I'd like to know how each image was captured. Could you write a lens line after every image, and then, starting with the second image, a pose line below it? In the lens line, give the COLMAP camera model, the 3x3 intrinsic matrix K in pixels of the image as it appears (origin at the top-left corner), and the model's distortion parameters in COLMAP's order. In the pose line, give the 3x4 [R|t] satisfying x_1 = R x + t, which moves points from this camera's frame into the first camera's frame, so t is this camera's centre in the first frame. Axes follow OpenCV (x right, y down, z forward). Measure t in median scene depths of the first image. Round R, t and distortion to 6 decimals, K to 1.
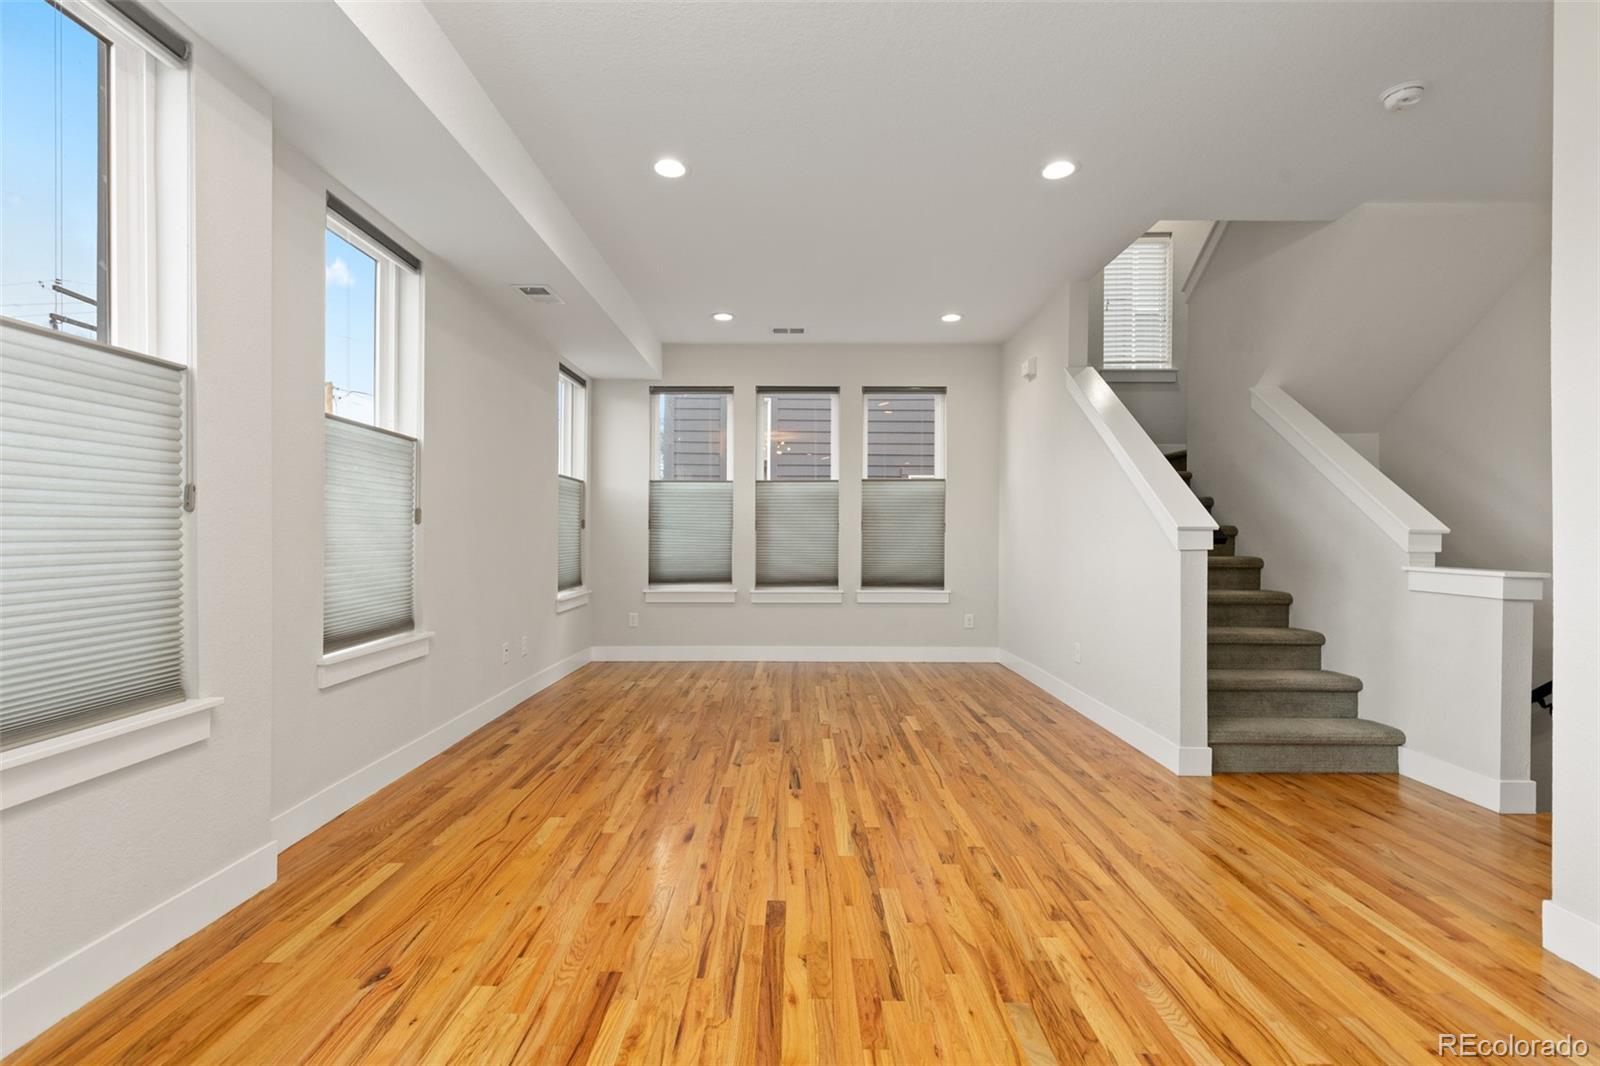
lens RADIAL K [[721.9, 0, 788.1], [0, 721.9, 527.1], [0, 0, 1]] dist [0.010524, -0.000673]
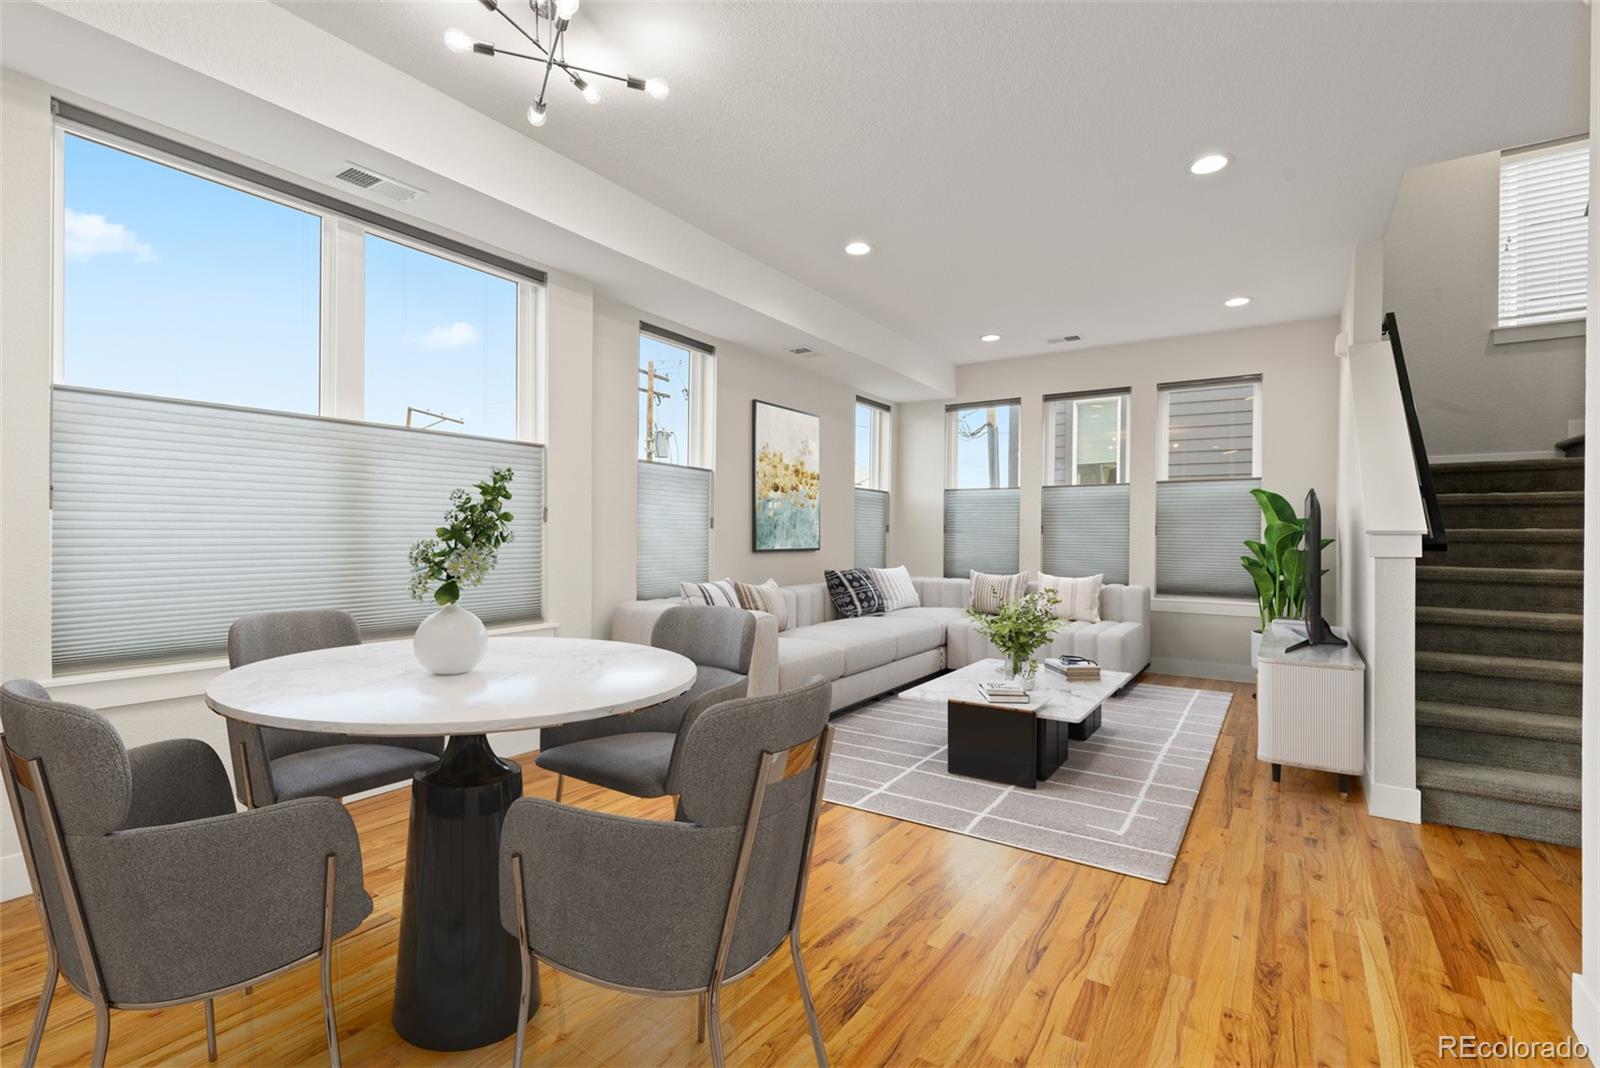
lens RADIAL K [[721.9, 0, 794.9], [0, 721.9, 540.2], [0, 0, 1]] dist [0.010524, -0.000673]
pose [[0.831837, 0.008009, -0.554963, 0.404190], [-0.001798, 0.999930, 0.011736, 0.001650], [0.555018, -0.008765, 0.831792, -0.104346]]
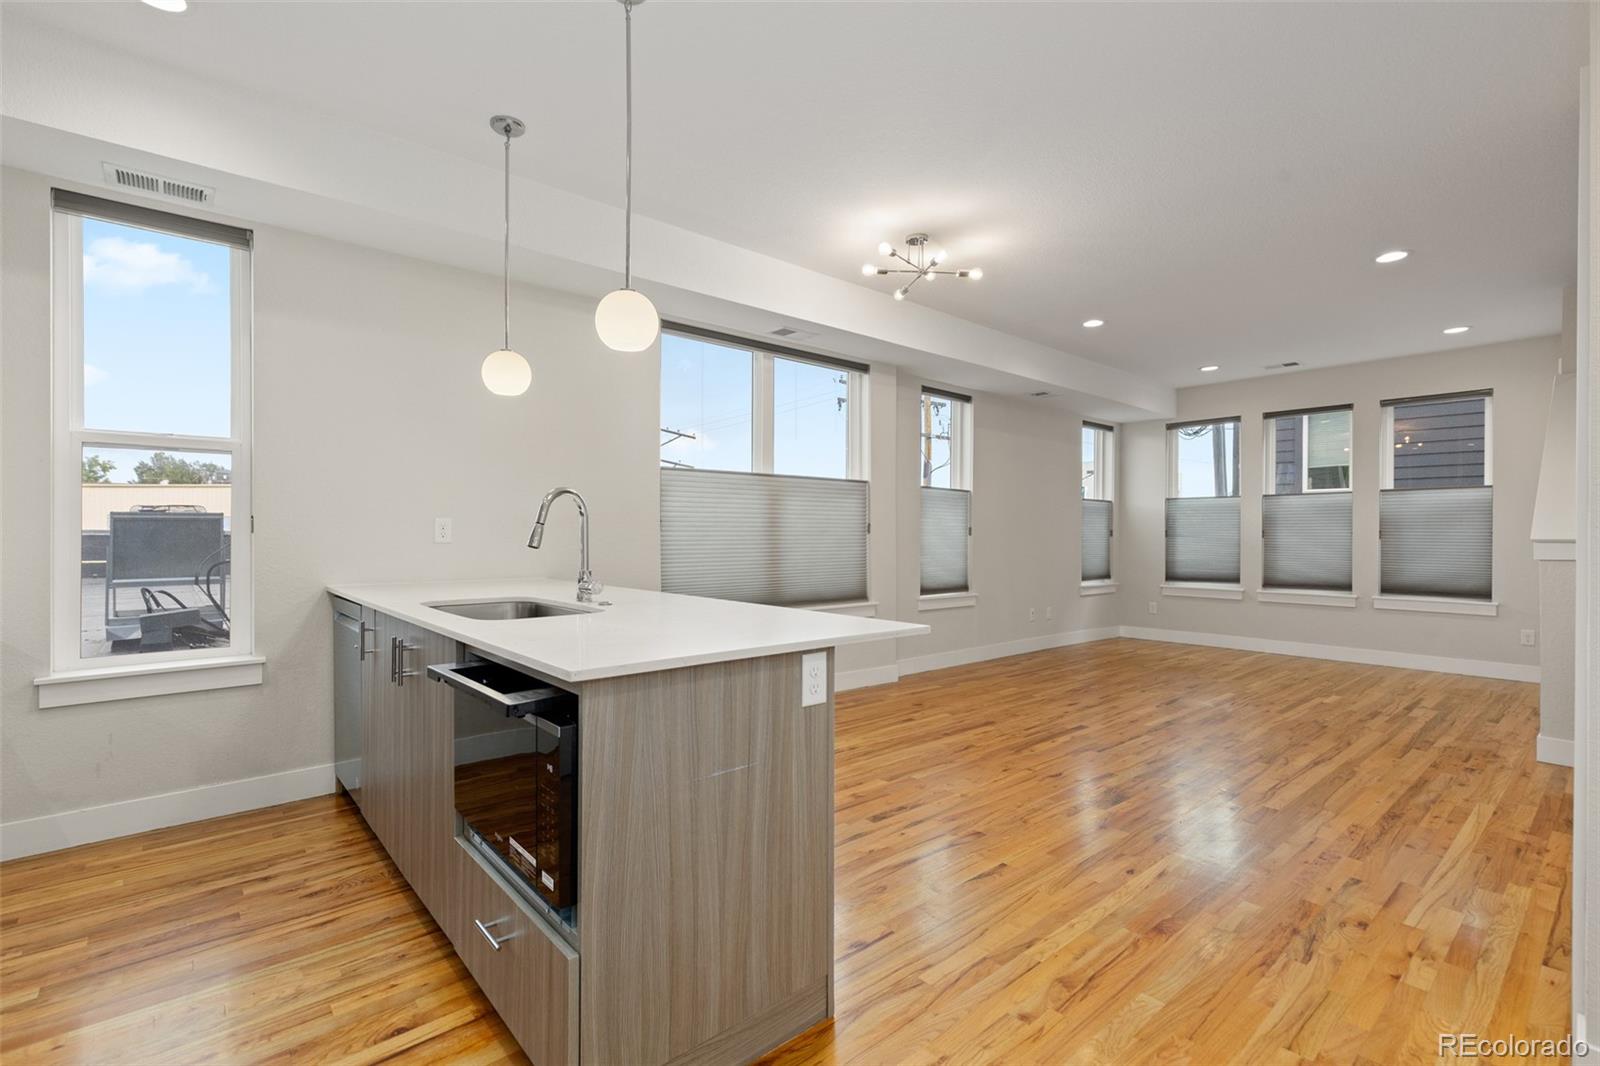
lens RADIAL K [[721.9, 0, 797.4], [0, 721.9, 534.5], [0, 0, 1]] dist [0.010524, -0.000673]
pose [[0.658424, -0.000361, -0.752647, 0.575426], [0.003926, 0.999988, 0.002955, -0.013990], [0.752637, -0.004900, 0.658418, -0.547472]]
